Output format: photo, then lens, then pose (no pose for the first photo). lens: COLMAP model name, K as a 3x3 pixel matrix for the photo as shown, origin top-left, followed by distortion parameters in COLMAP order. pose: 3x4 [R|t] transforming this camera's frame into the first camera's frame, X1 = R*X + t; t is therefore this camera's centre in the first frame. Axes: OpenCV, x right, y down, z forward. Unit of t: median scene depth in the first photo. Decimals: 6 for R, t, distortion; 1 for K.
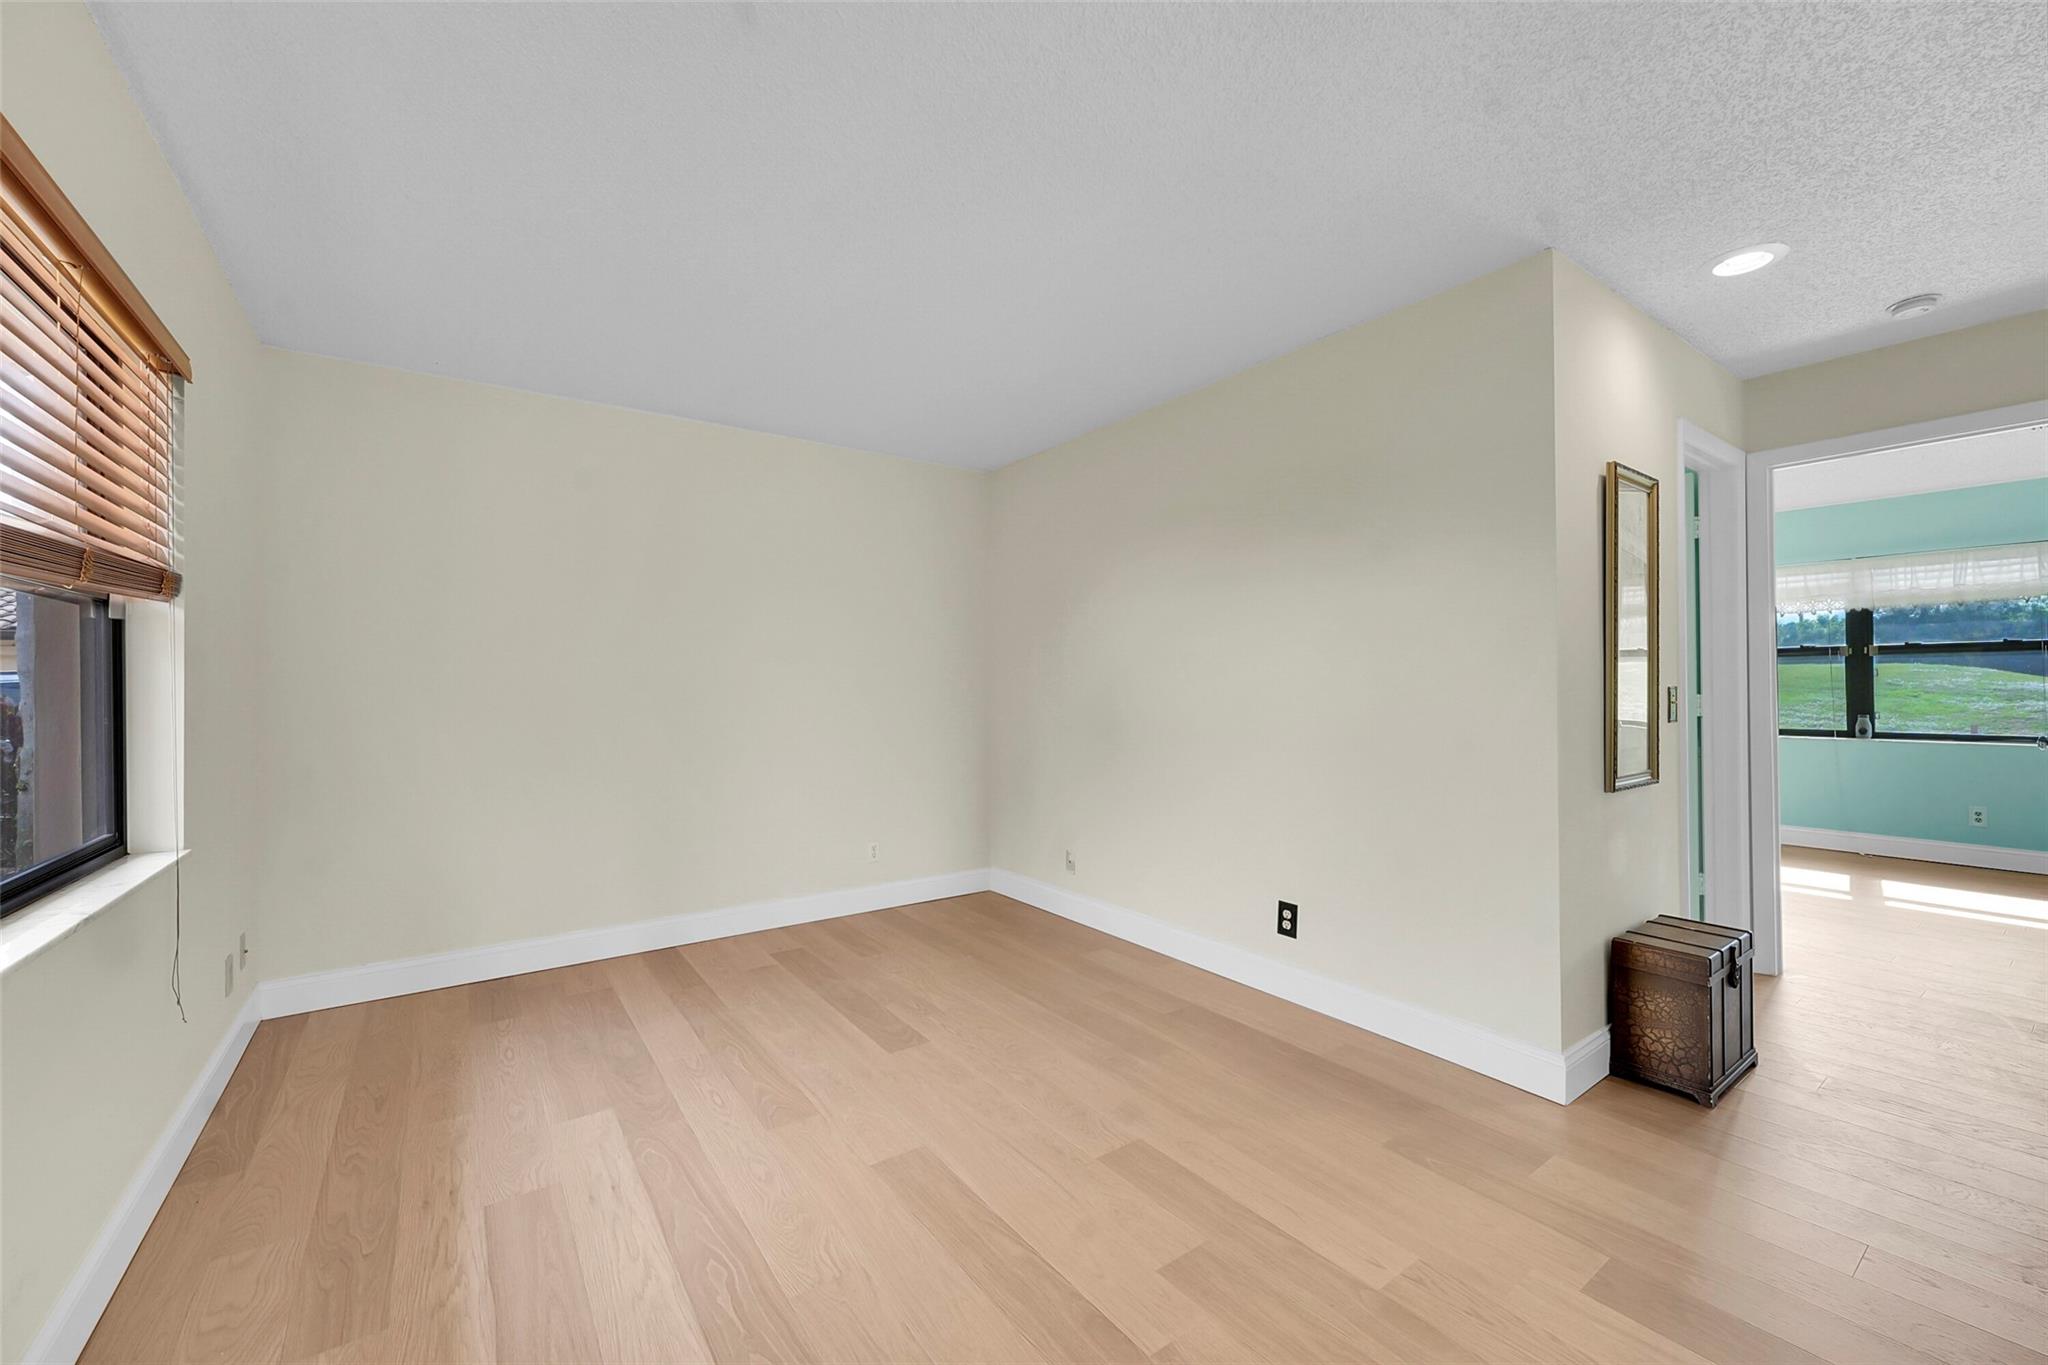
lens RADIAL K [[809.2, 0, 1022.6], [0, 809.2, 682.6], [0, 0, 1]] dist [-0.004443, -0.000312]
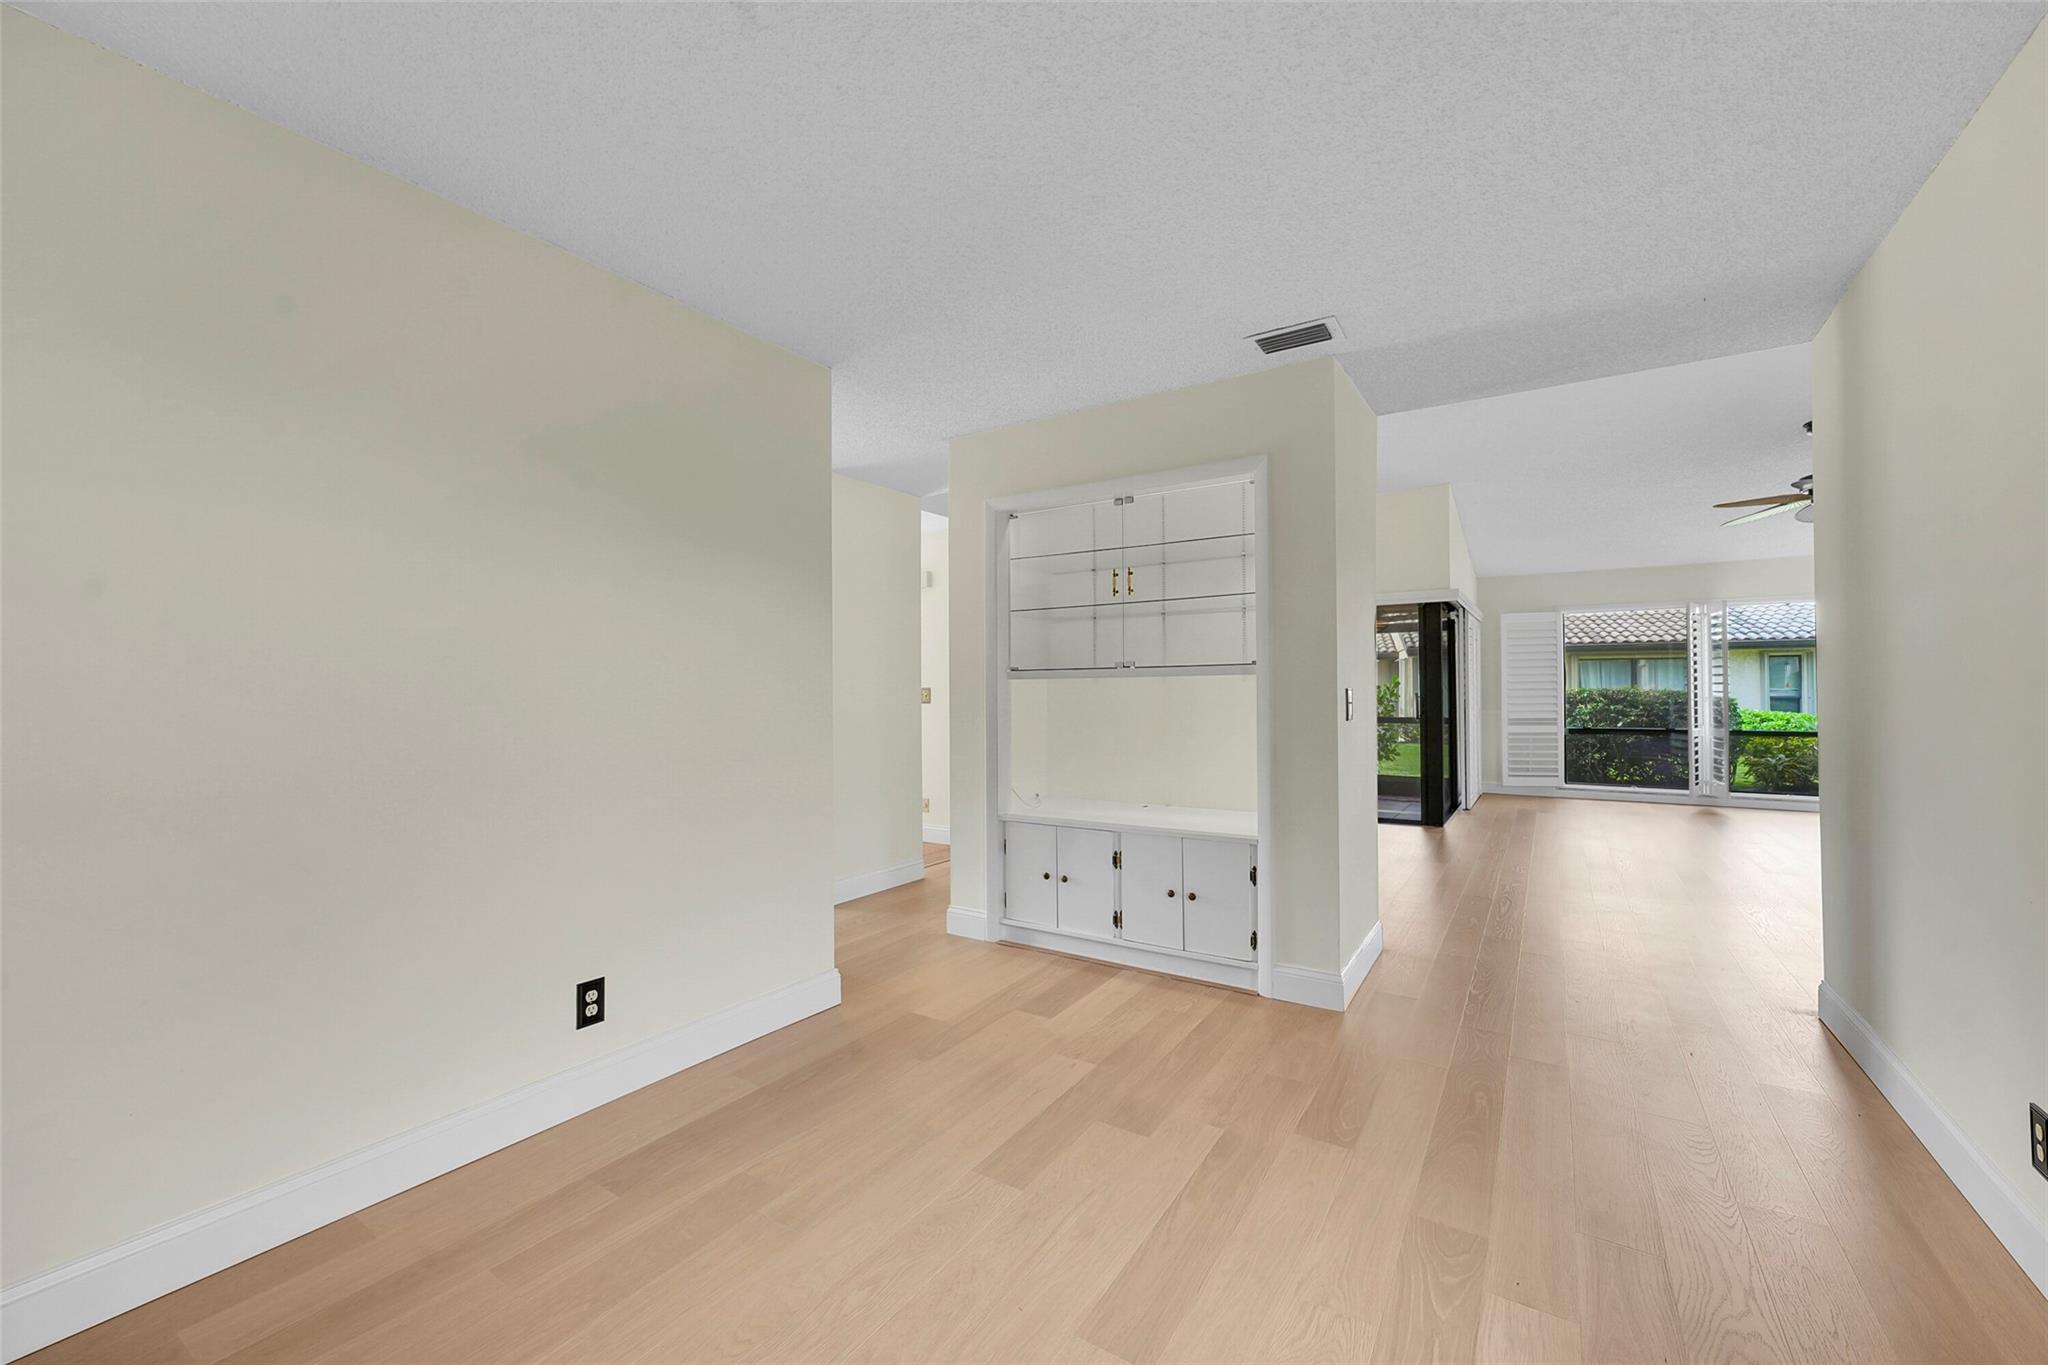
lens RADIAL K [[809.2, 0, 1021.1], [0, 809.2, 688.9], [0, 0, 1]] dist [-0.004443, -0.000312]
pose [[-0.365064, 0.015879, 0.930847, -0.868372], [0.002895, 0.999869, -0.015921, 0.015857], [-0.930978, -0.003117, -0.365062, 1.460226]]
